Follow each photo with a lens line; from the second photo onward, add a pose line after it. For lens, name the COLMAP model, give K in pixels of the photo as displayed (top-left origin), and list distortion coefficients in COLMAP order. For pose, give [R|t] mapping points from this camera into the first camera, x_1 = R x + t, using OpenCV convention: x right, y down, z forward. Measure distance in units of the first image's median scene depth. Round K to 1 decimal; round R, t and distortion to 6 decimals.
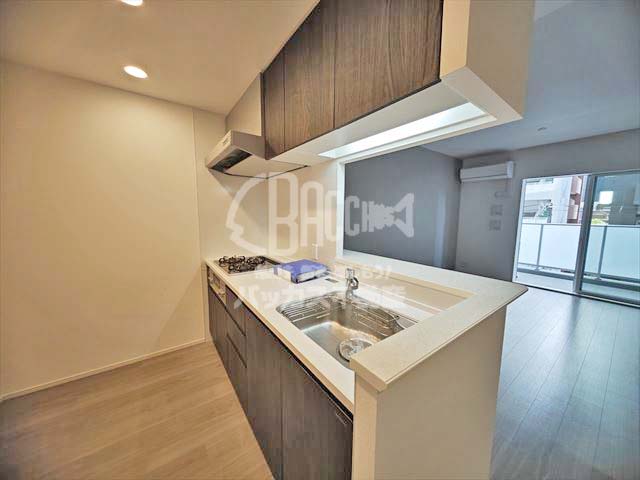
lens RADIAL K [[226.7, 0, 322.2], [0, 226.7, 238.1], [0, 0, 1]] dist [0.003981, -0.000268]
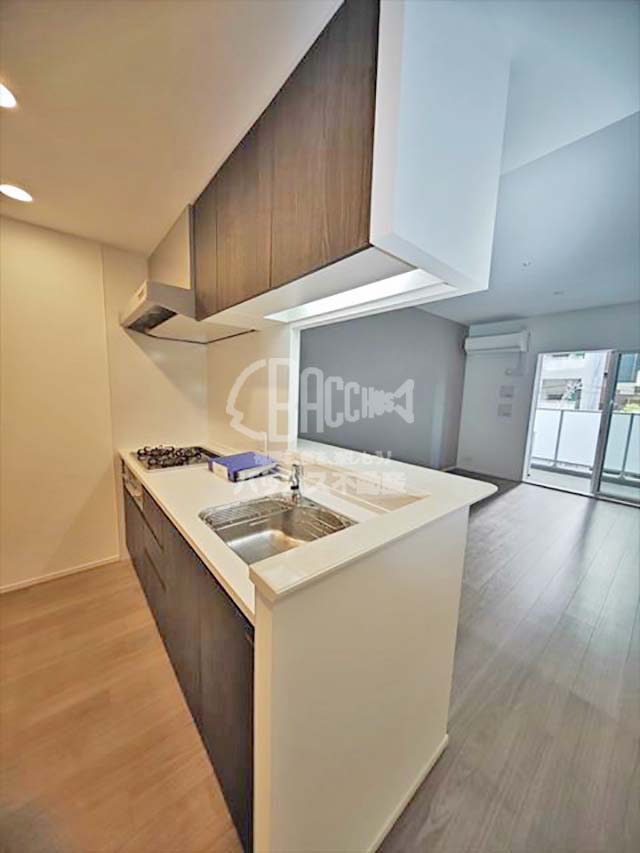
lens RADIAL K [[302.1, 0, 317.9], [0, 302.1, 430.4], [0, 0, 1]] dist [0.003981, -0.000268]
pose [[0.997471, 0.012726, 0.069924, 0.083997], [-0.014475, 0.999593, 0.024563, -0.008280], [-0.069583, -0.025513, 0.997250, -0.045362]]
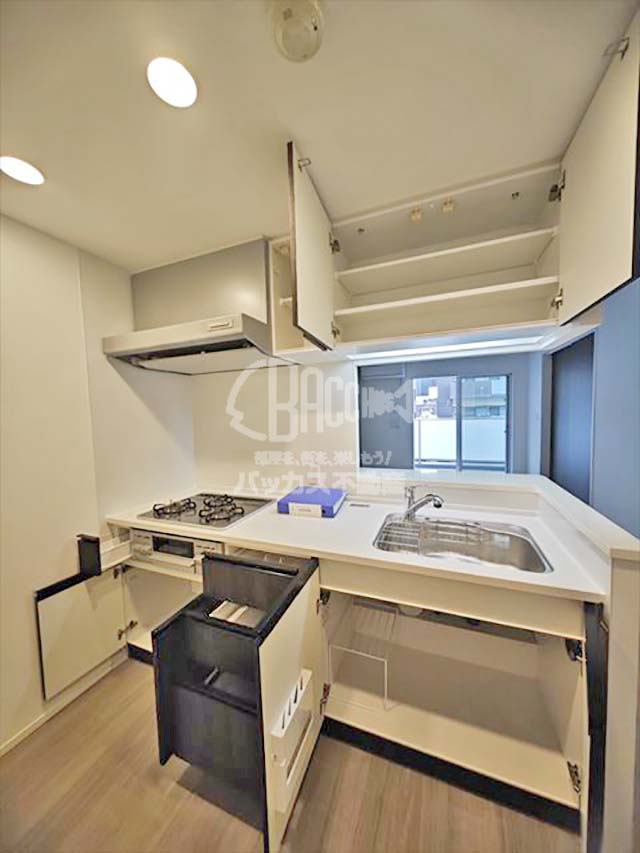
lens RADIAL K [[302.1, 0, 310.6], [0, 302.1, 427.7], [0, 0, 1]] dist [0.003981, -0.000268]
pose [[0.862170, -0.062918, 0.502697, -0.591635], [0.094532, 0.994811, -0.037618, -0.063245], [-0.497722, 0.079954, 0.863644, 0.111051]]
